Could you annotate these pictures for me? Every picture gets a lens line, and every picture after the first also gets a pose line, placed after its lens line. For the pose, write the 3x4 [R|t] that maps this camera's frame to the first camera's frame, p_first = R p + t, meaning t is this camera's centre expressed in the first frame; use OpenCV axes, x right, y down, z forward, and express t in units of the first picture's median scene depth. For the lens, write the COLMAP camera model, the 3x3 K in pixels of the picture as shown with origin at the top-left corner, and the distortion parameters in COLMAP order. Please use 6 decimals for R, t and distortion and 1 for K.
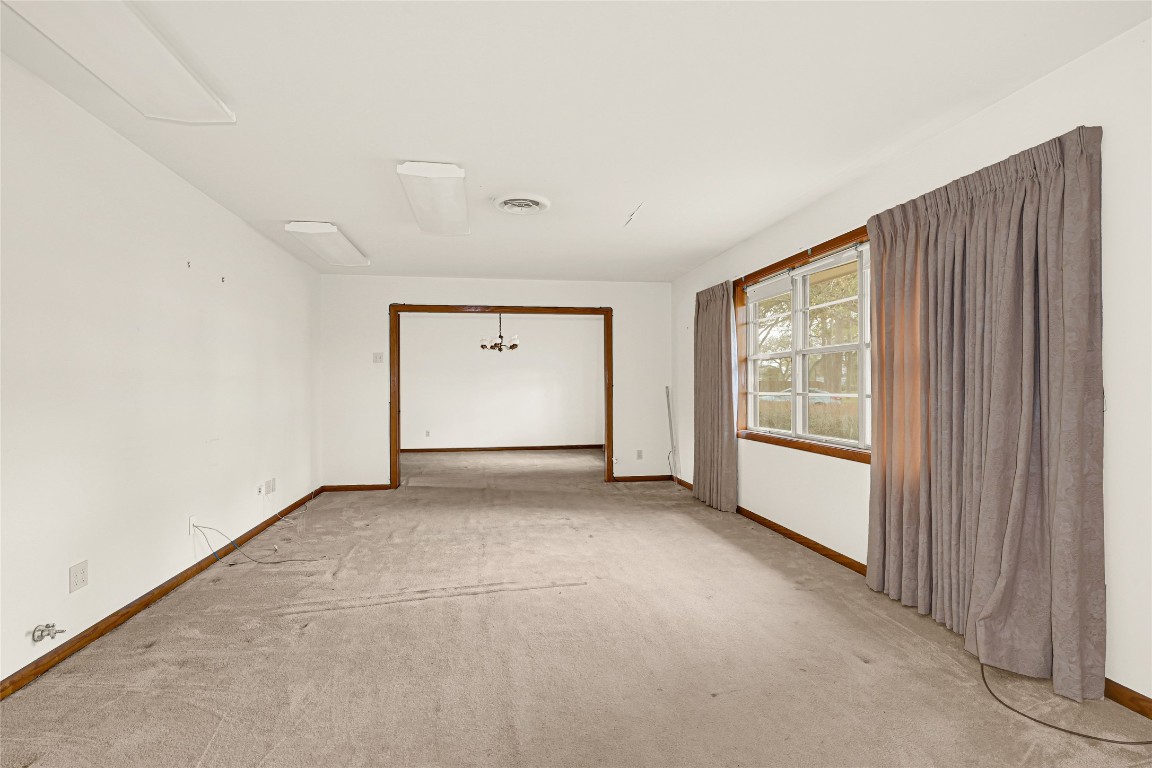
lens RADIAL K [[569.7, 0, 575.7], [0, 569.7, 388.2], [0, 0, 1]] dist [-0.000235, -0.002925]
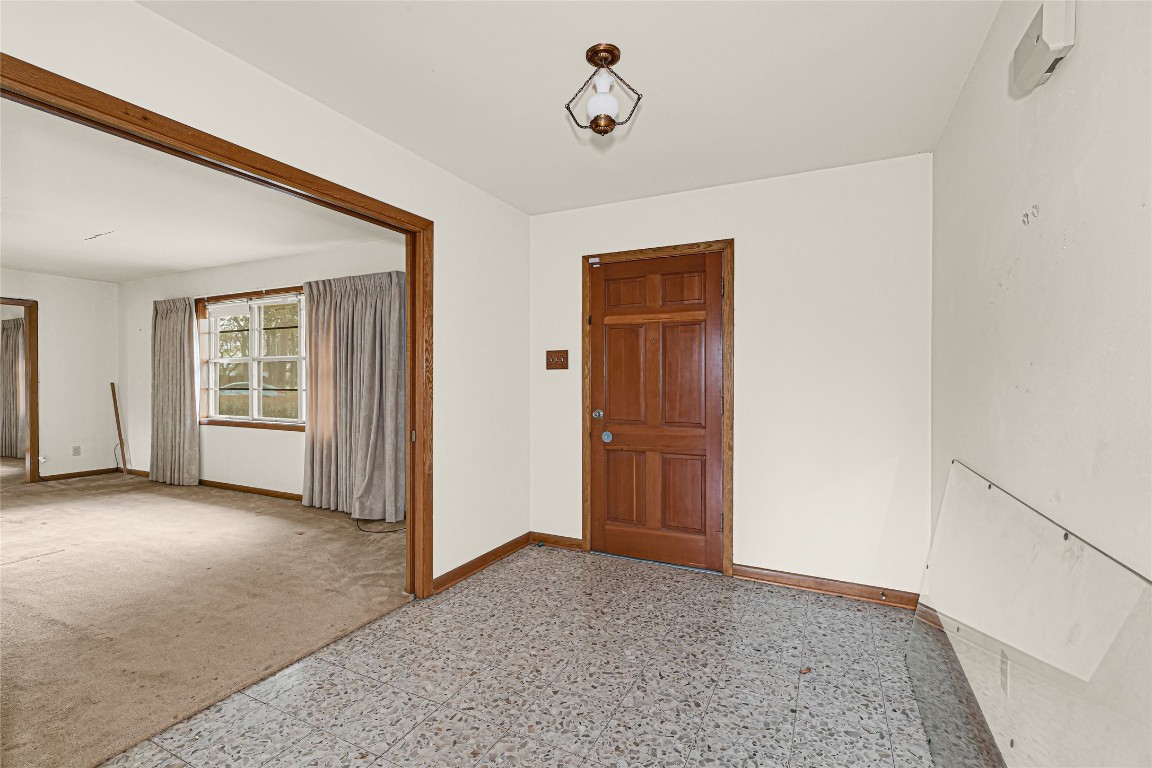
lens RADIAL K [[516.8, 0, 574.5], [0, 516.8, 382.4], [0, 0, 1]] dist [-0.001426, 0.000291]
pose [[0.584265, 0.001625, 0.811561, -0.223619], [-0.001506, 0.999998, -0.000918, -0.007886], [-0.811561, -0.000686, 0.584267, -0.471615]]
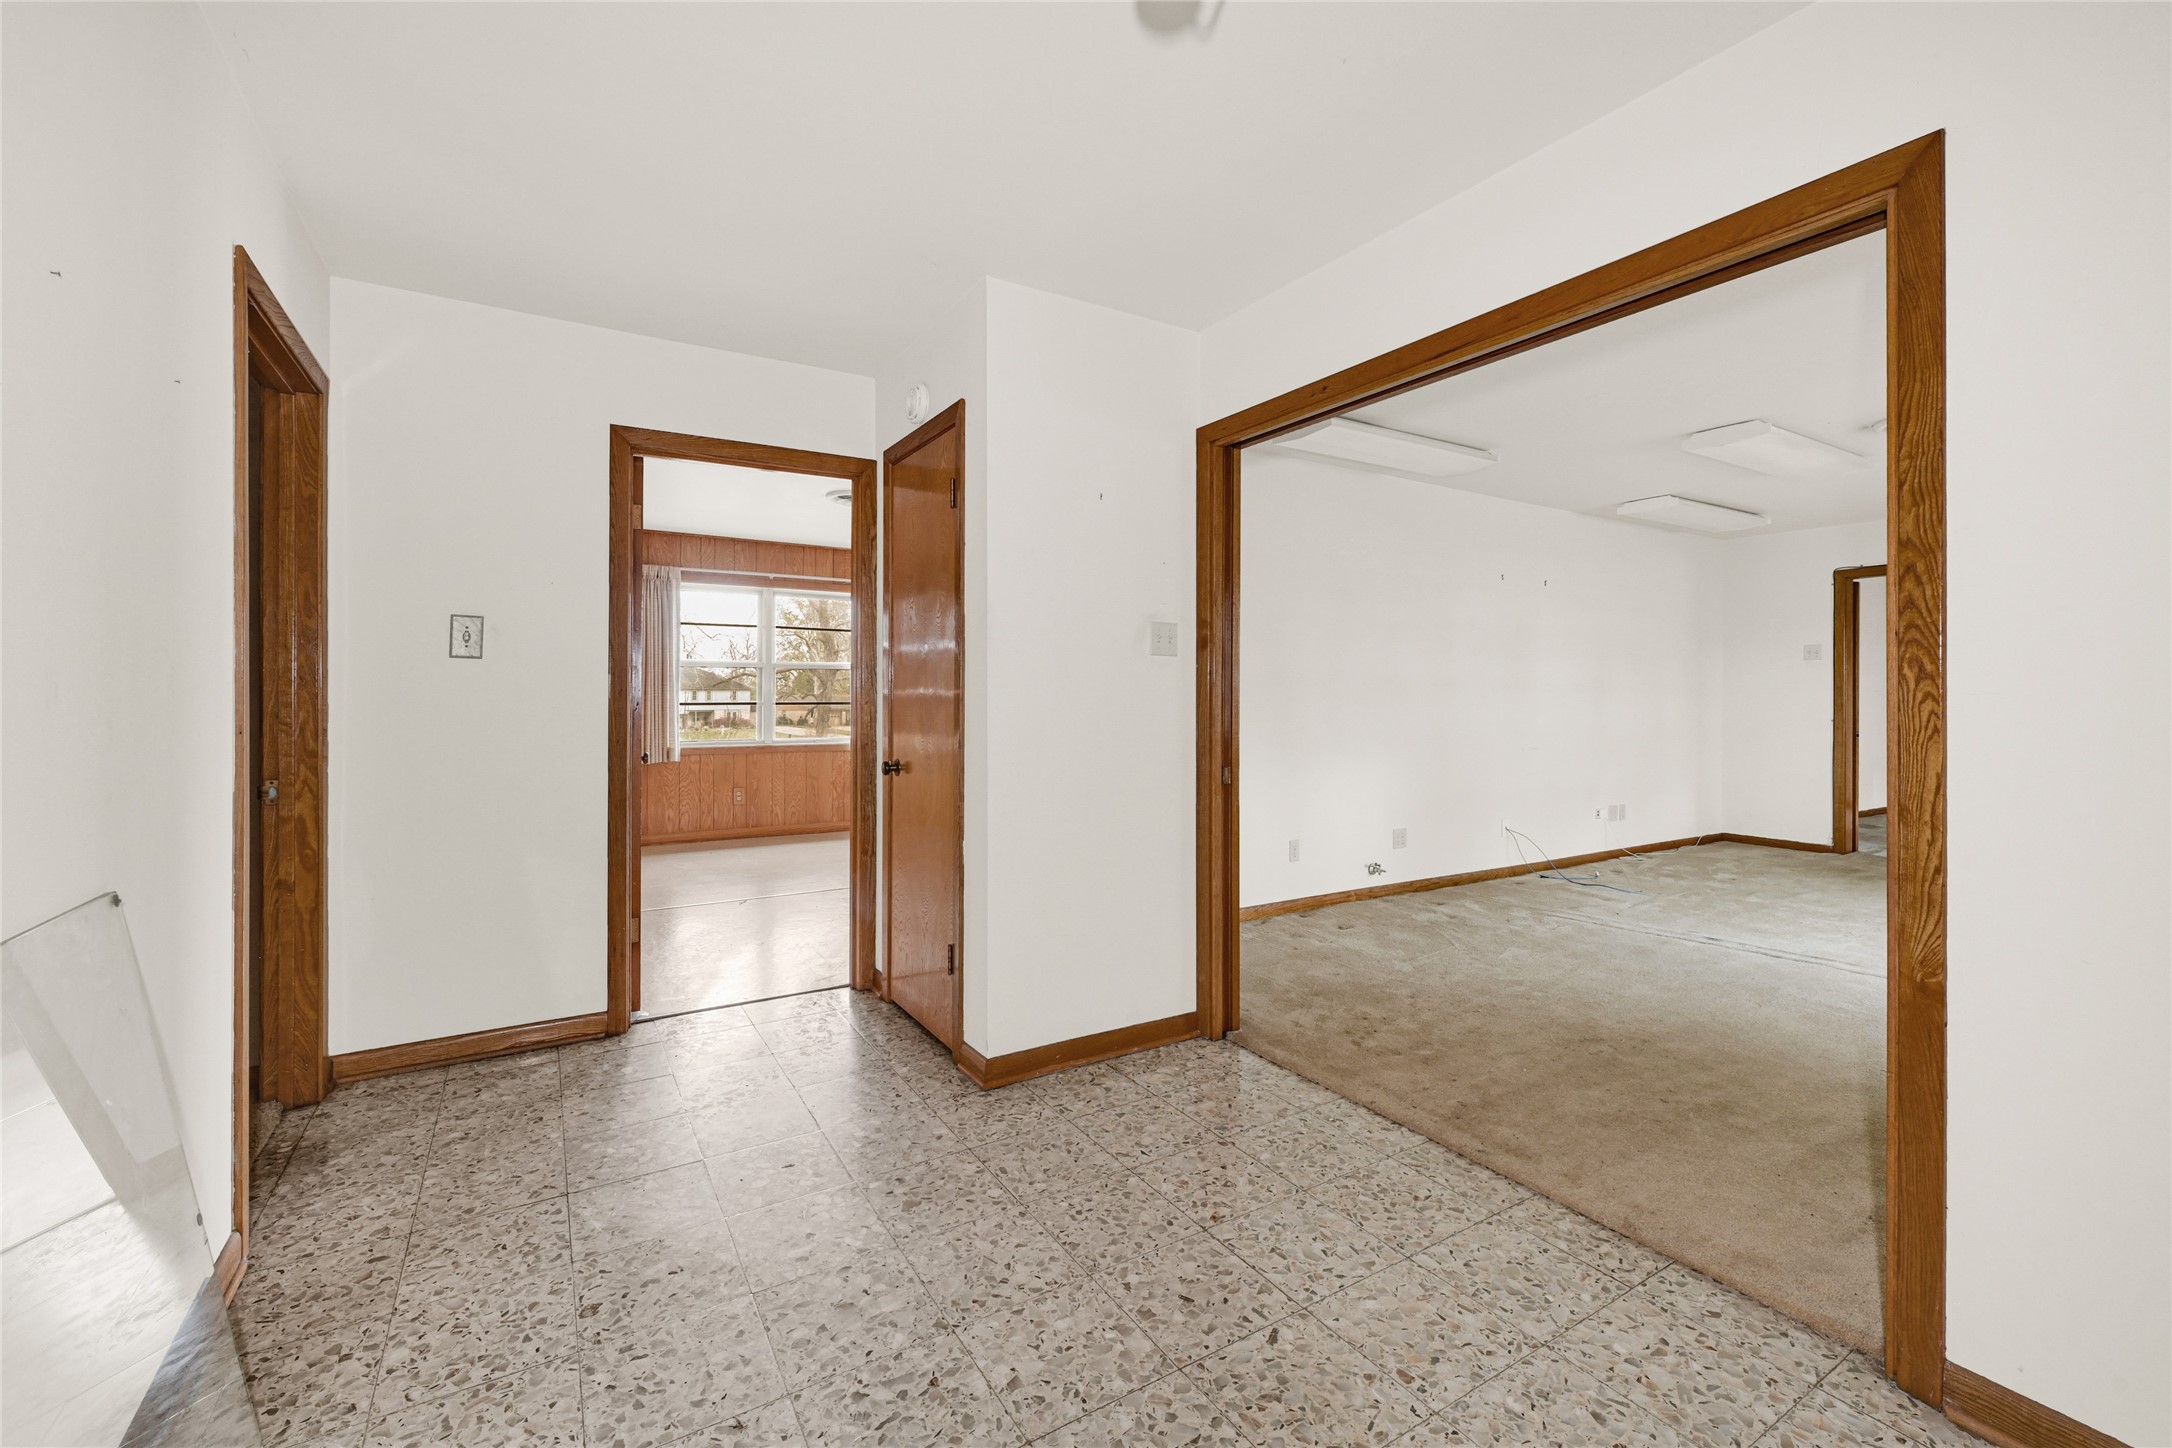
lens RADIAL K [[898.4, 0, 1083.3], [0, 898.4, 692.5], [0, 0, 1]] dist [0.000162, 0.000032]
pose [[0.381418, 0.003258, -0.924397, 0.547593], [-0.008705, 0.999962, -0.000068, 0.001678], [0.924362, 0.008072, 0.381431, -0.335401]]
